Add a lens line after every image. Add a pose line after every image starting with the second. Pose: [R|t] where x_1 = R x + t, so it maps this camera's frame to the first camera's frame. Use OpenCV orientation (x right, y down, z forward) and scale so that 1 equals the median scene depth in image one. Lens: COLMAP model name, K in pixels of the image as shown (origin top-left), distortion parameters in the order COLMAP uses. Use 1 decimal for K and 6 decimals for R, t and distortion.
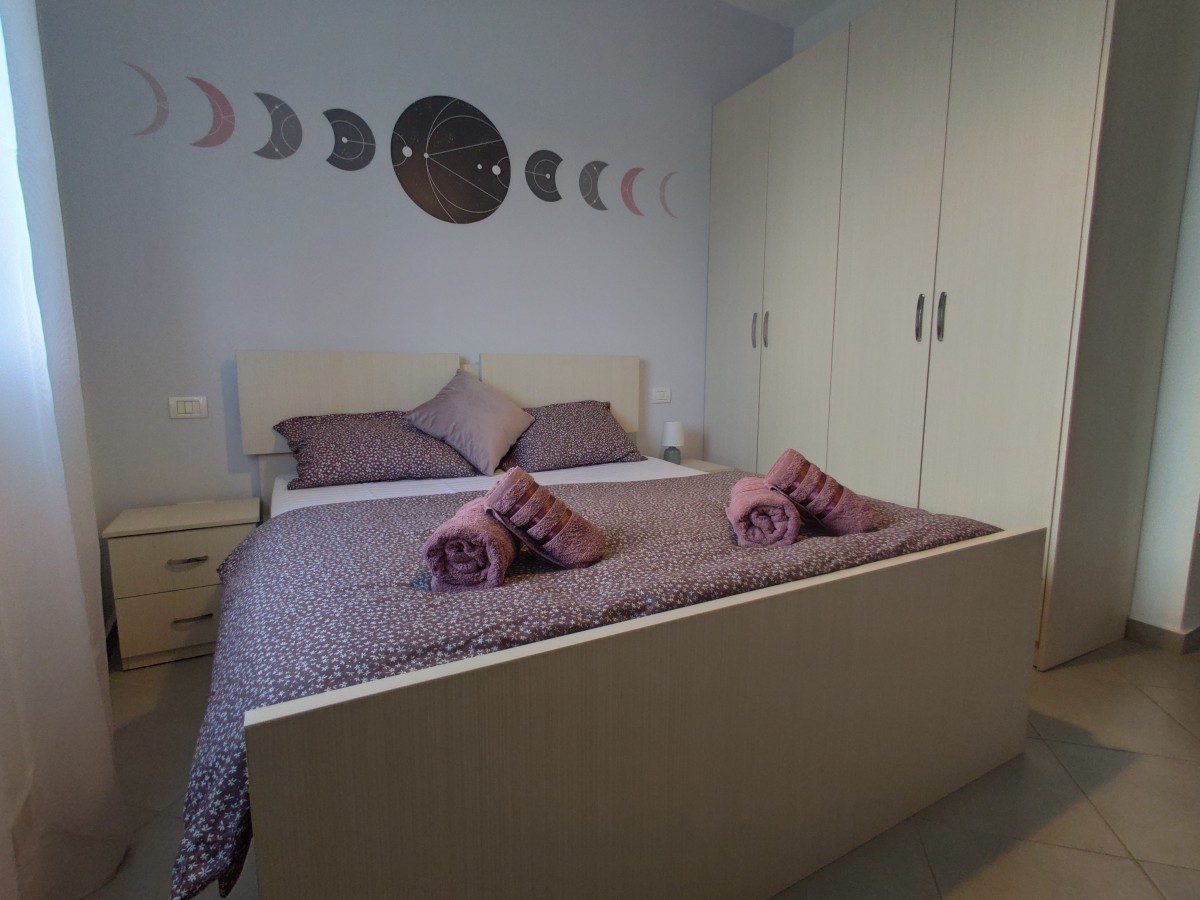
lens RADIAL K [[587.5, 0, 578.0], [0, 587.5, 454.9], [0, 0, 1]] dist [-0.005070, 0.005104]
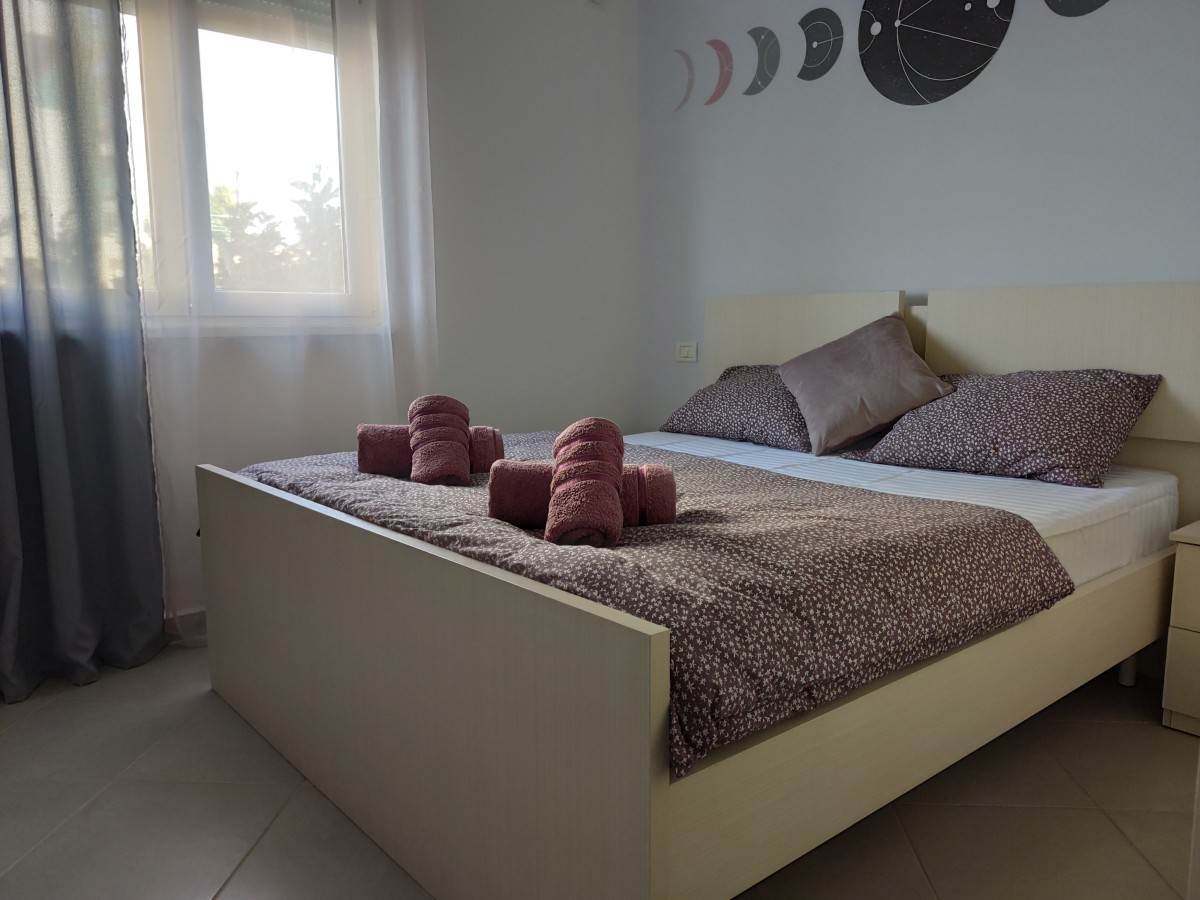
lens RADIAL K [[916.0, 0, 600.5], [0, 916.0, 452.4], [0, 0, 1]] dist [-0.008789, 0.007375]
pose [[0.207452, 0.138234, -0.968429, 0.844753], [-0.130895, 0.984986, 0.112558, -0.058556], [0.969448, 0.103412, 0.222432, 0.434984]]
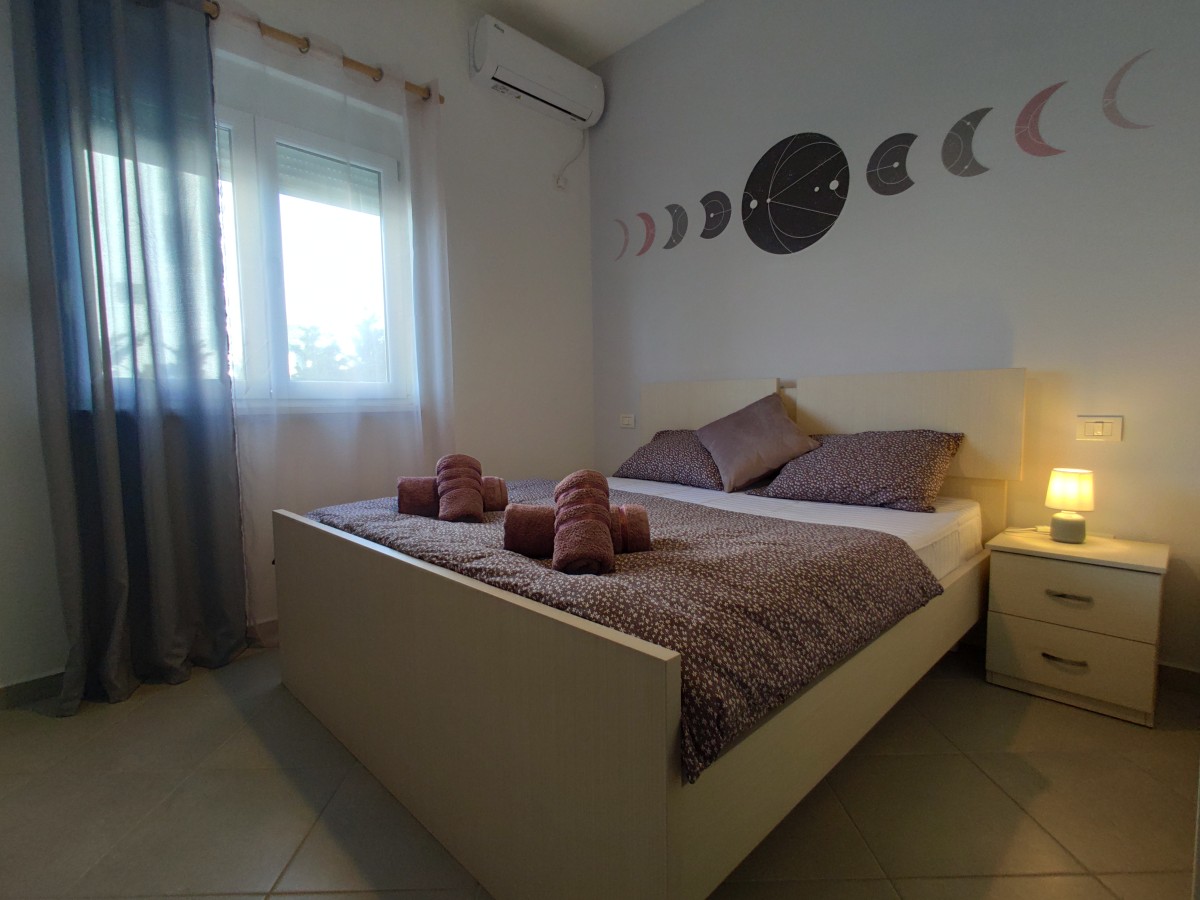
lens RADIAL K [[587.5, 0, 603.4], [0, 587.5, 451.2], [0, 0, 1]] dist [-0.005070, 0.005104]
pose [[0.292171, 0.073857, -0.953510, 0.729580], [-0.120299, 0.991933, 0.039971, -0.050149], [0.948770, 0.103028, 0.298699, 0.422754]]
